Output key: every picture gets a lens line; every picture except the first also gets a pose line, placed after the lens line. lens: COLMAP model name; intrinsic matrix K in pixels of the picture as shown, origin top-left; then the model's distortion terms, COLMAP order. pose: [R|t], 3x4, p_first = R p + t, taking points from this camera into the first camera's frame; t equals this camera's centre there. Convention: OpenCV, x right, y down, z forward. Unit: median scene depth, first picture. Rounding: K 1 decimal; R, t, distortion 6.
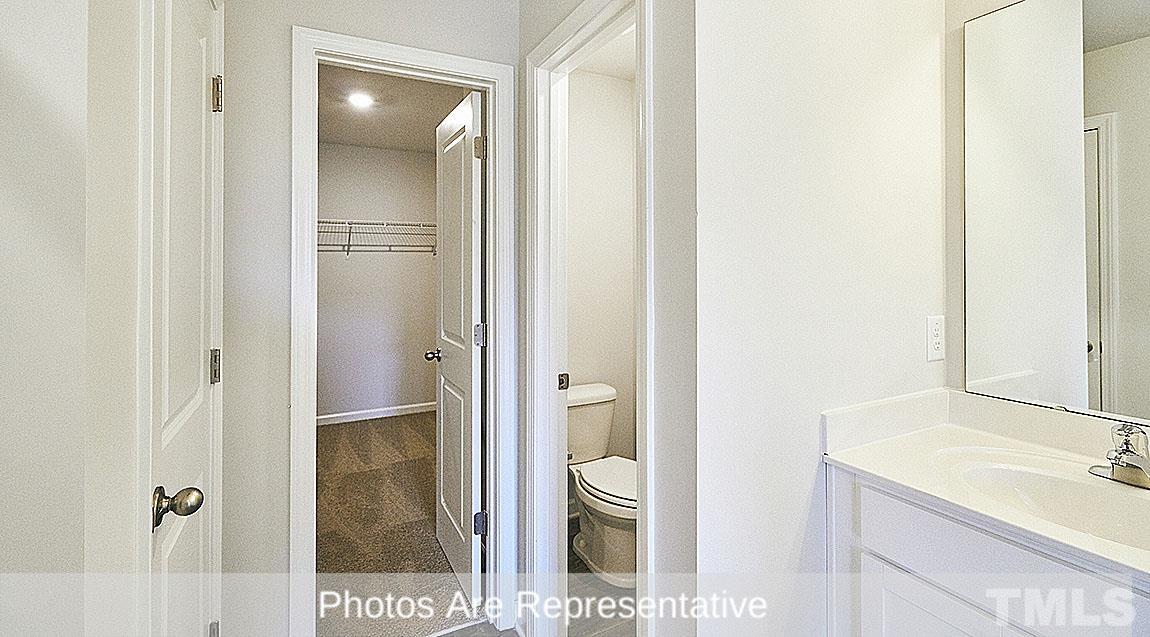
lens RADIAL K [[510.0, 0, 571.3], [0, 510.0, 267.3], [0, 0, 1]] dist [0.001393, 0.000286]
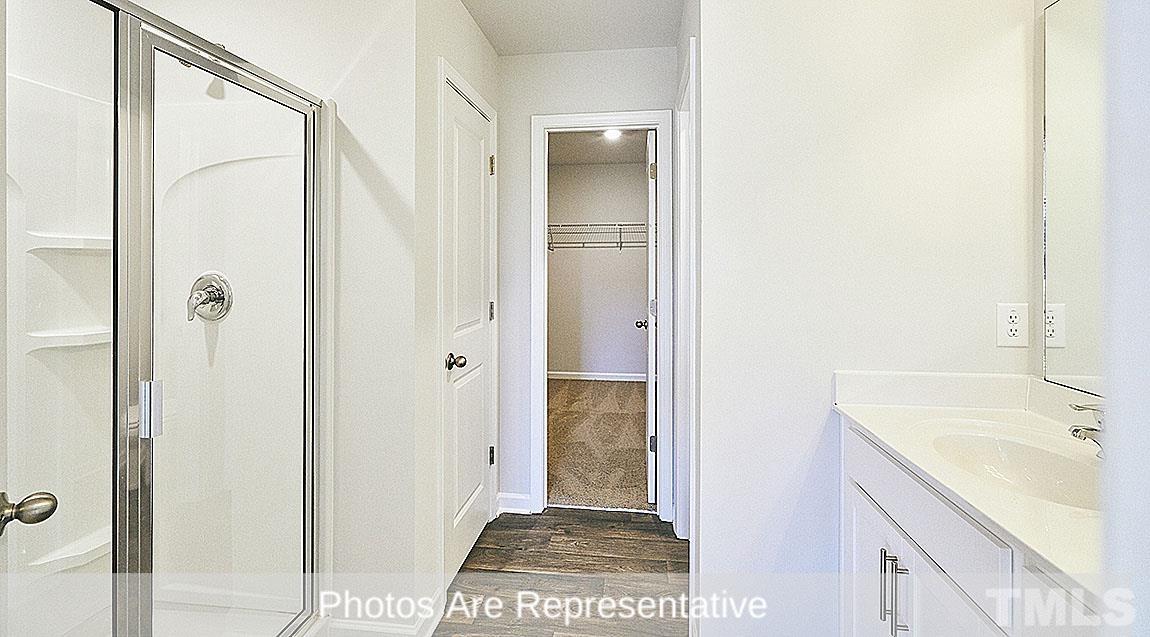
lens RADIAL K [[510.0, 0, 571.3], [0, 510.0, 267.3], [0, 0, 1]] dist [0.001393, 0.000286]
pose [[0.816969, 0.008325, -0.576621, 0.464127], [-0.001720, 0.999927, 0.011999, 0.010072], [0.576679, -0.008811, 0.816924, -0.268967]]
